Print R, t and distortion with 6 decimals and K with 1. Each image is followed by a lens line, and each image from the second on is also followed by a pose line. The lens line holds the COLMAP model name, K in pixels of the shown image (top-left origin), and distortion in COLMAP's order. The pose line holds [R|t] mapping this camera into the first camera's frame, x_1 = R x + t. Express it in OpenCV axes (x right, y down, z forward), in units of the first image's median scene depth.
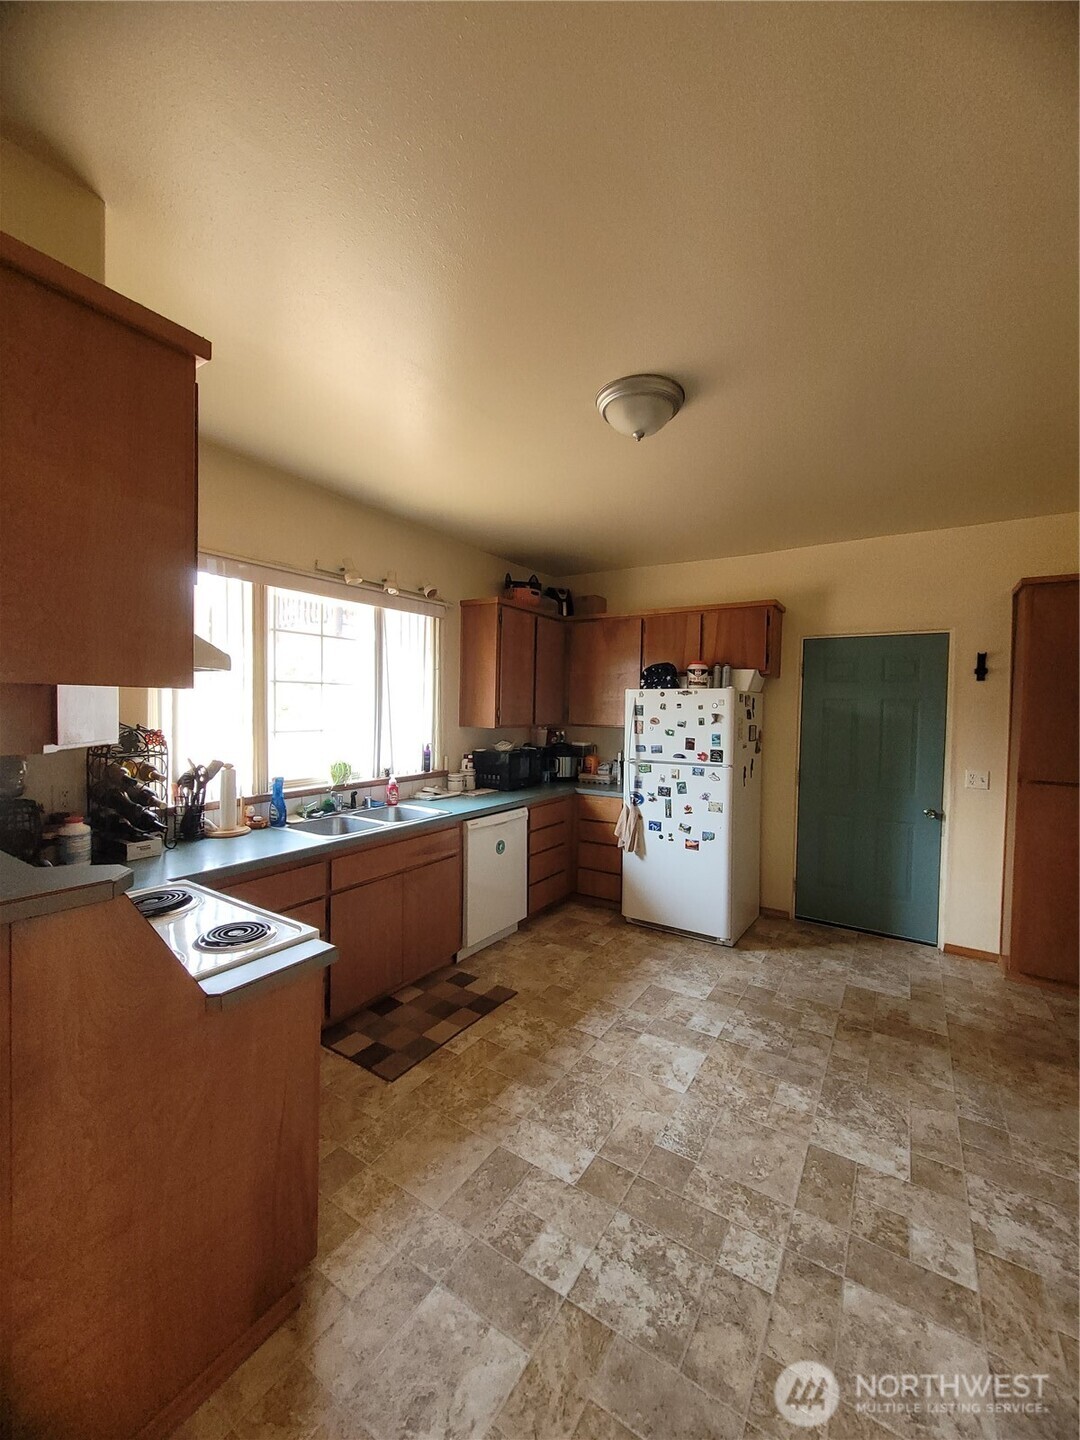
lens RADIAL K [[564.2, 0, 554.7], [0, 564.2, 721.0], [0, 0, 1]] dist [0.004169, -0.001284]
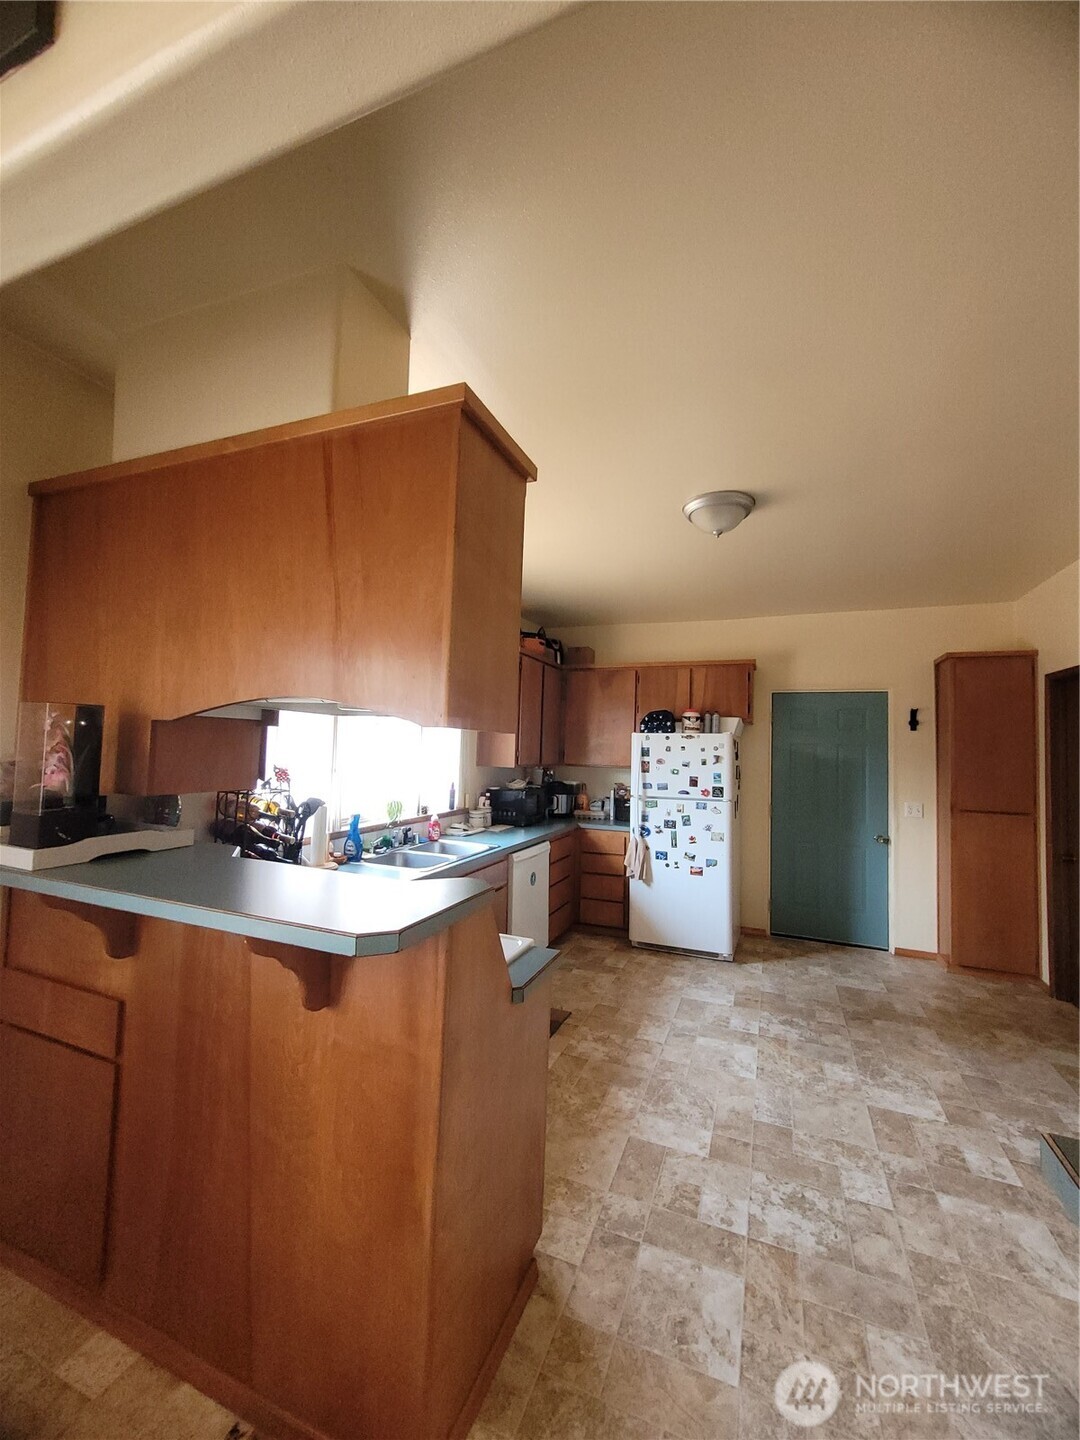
lens RADIAL K [[564.2, 0, 555.6], [0, 564.2, 719.4], [0, 0, 1]] dist [0.004169, -0.001284]
pose [[0.981632, 0.018887, 0.189845, -0.271772], [-0.004590, 0.997138, -0.075467, 0.002569], [-0.190727, 0.073210, 0.978909, -0.081710]]
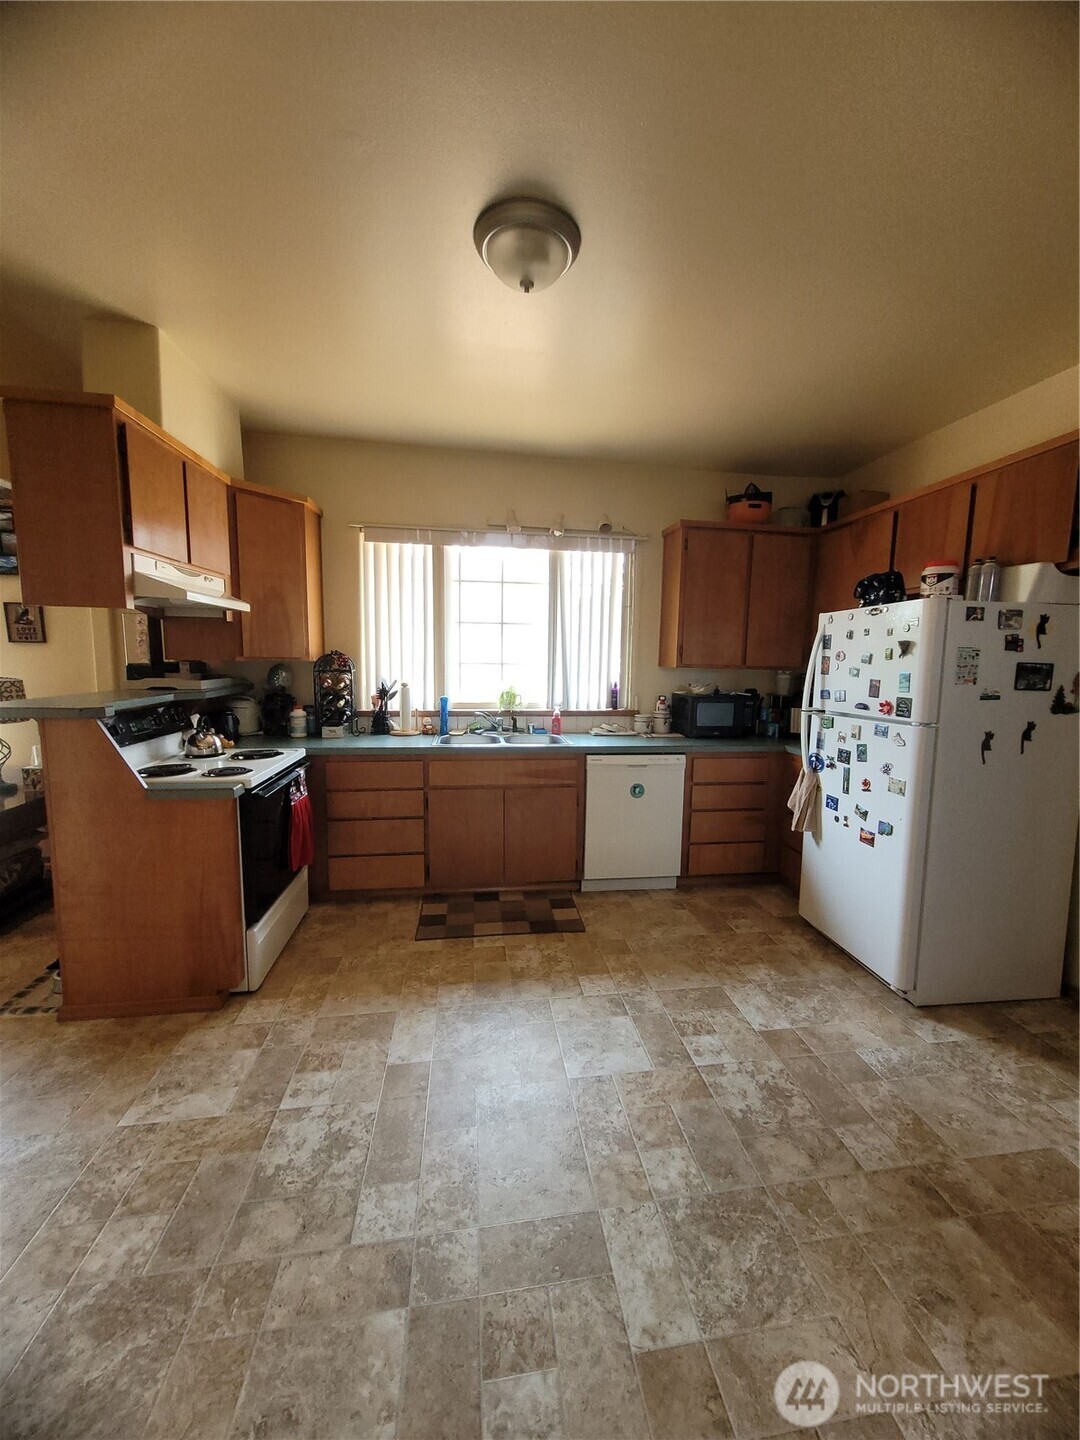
lens RADIAL K [[564.2, 0, 555.1], [0, 564.2, 718.4], [0, 0, 1]] dist [0.004169, -0.001284]
pose [[0.654209, 0.072808, -0.752801, 0.532089], [-0.024581, 0.996877, 0.075053, 0.037075], [0.755914, -0.030596, 0.653955, 0.292472]]
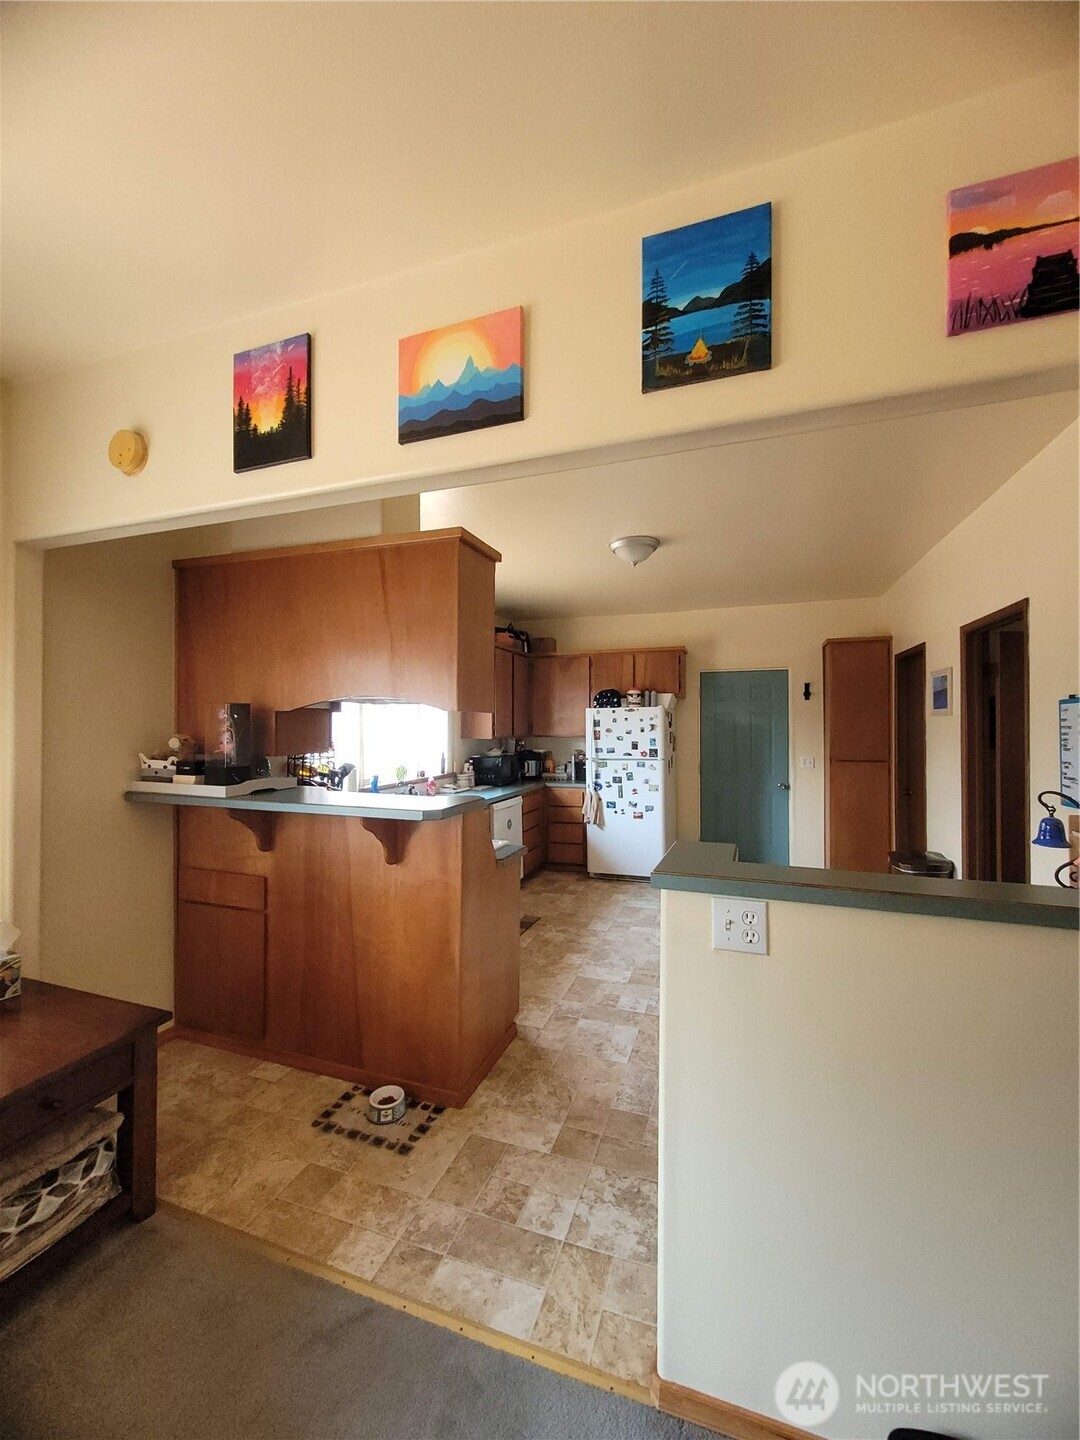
lens RADIAL K [[564.2, 0, 556.8], [0, 564.2, 721.6], [0, 0, 1]] dist [0.004169, -0.001284]
pose [[0.971783, -0.019305, 0.235085, -0.313070], [0.026490, 0.999272, -0.027444, 0.014456], [-0.234384, 0.032897, 0.971587, -0.386435]]
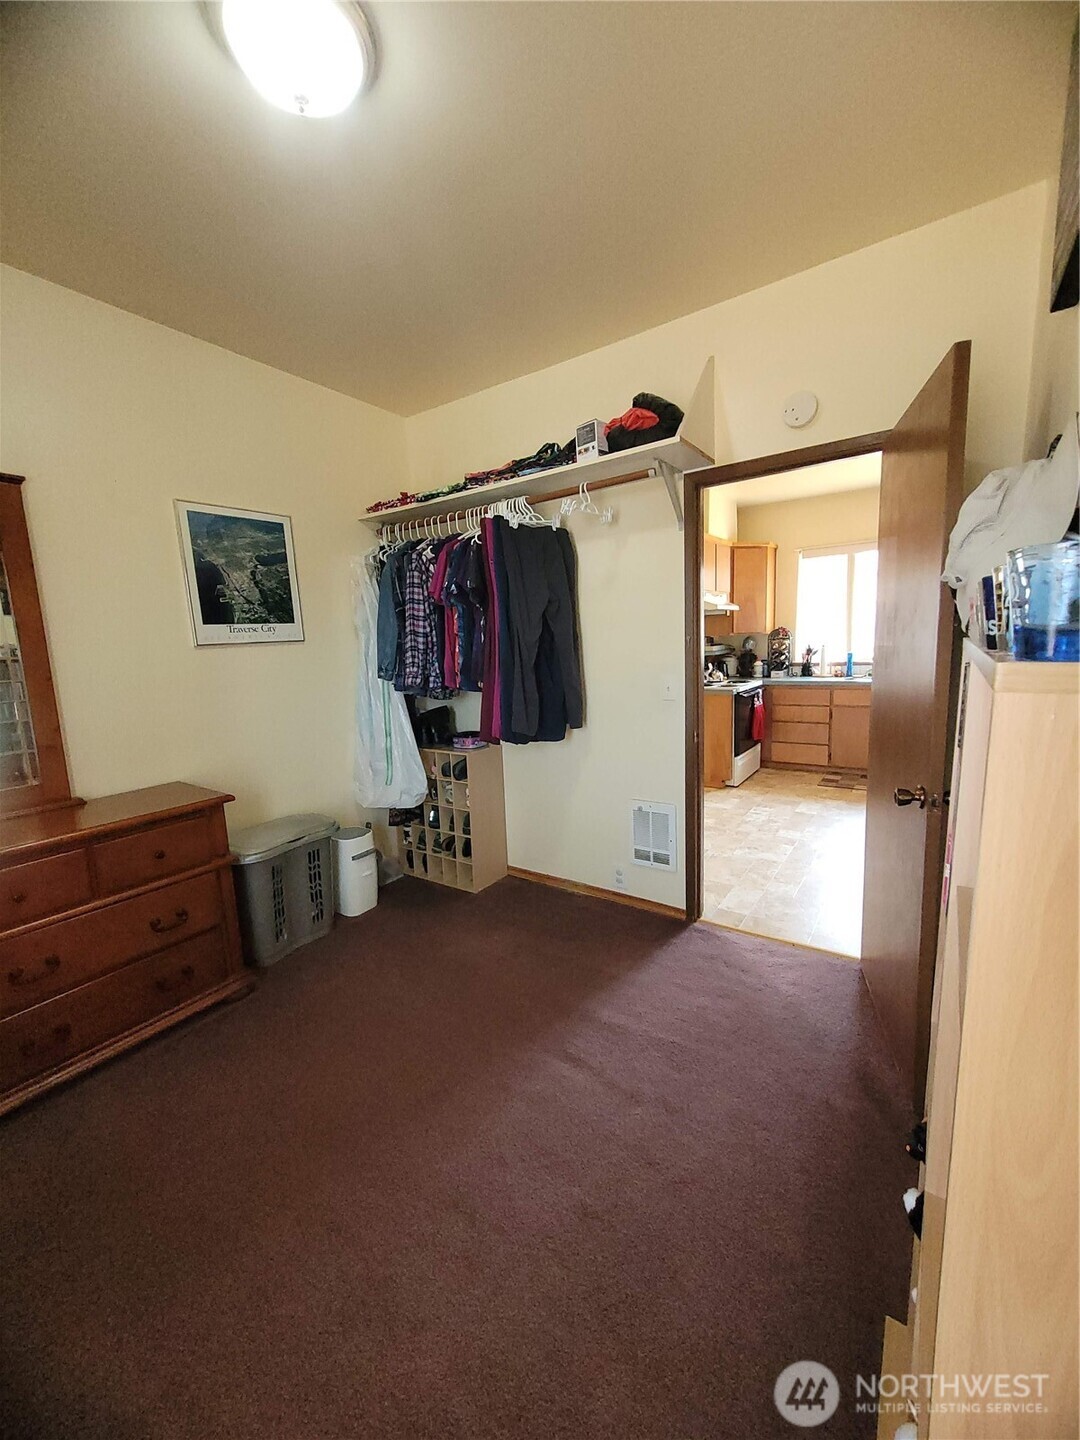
lens RADIAL K [[564.2, 0, 548.6], [0, 564.2, 728.4], [0, 0, 1]] dist [0.004169, -0.001284]
pose [[-0.046629, 0.138645, -0.989244, 1.288431], [0.015245, 0.990304, 0.138075, 0.059341], [0.998796, -0.008643, -0.048291, 0.030817]]
